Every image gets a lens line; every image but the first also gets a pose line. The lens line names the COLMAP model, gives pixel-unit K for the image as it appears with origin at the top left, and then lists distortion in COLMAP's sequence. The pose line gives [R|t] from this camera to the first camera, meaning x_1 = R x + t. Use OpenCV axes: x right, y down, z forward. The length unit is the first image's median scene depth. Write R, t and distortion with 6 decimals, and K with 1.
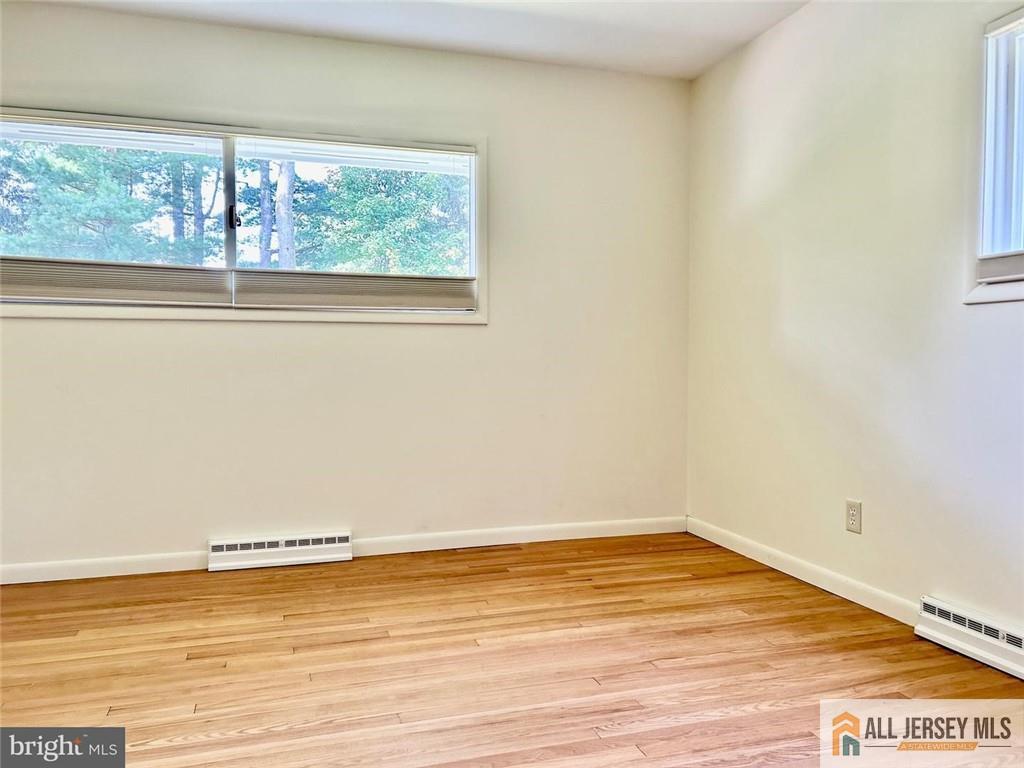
lens RADIAL K [[770.9, 0, 506.2], [0, 770.9, 401.2], [0, 0, 1]] dist [0.039352, -0.050926]
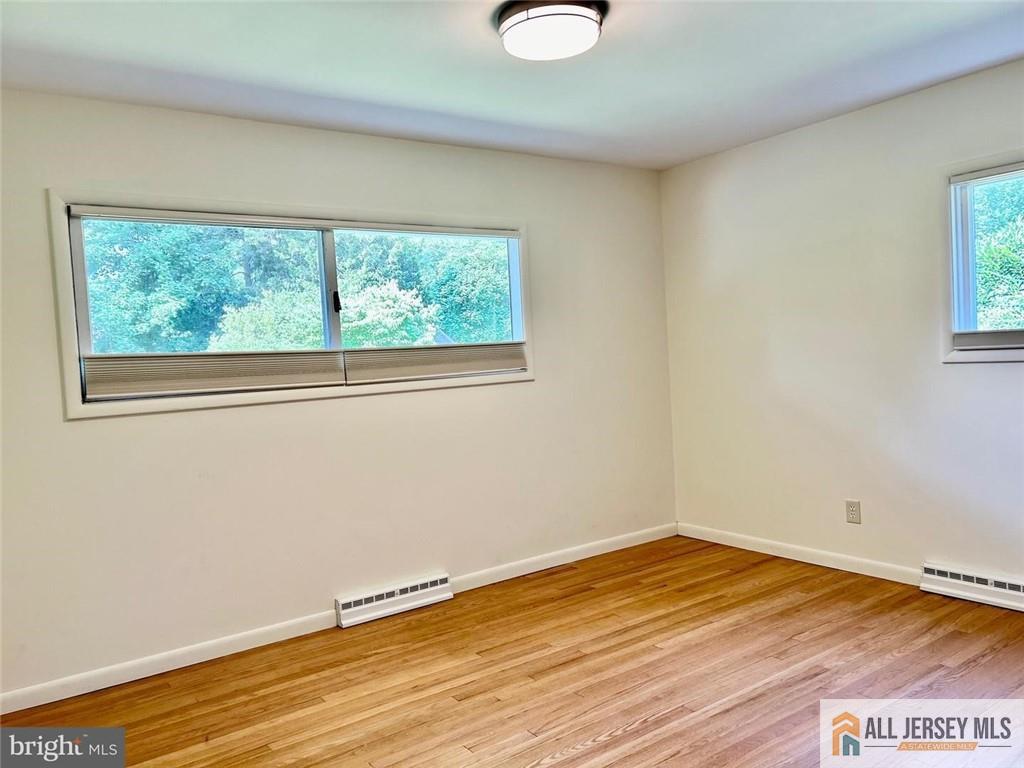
lens RADIAL K [[770.9, 0, 510.4], [0, 770.9, 386.9], [0, 0, 1]] dist [0.039352, -0.050926]
pose [[0.949921, -0.066413, 0.305353, -0.540275], [0.072718, 0.997309, -0.009307, -0.104313], [-0.303913, 0.031045, 0.952194, -0.134053]]
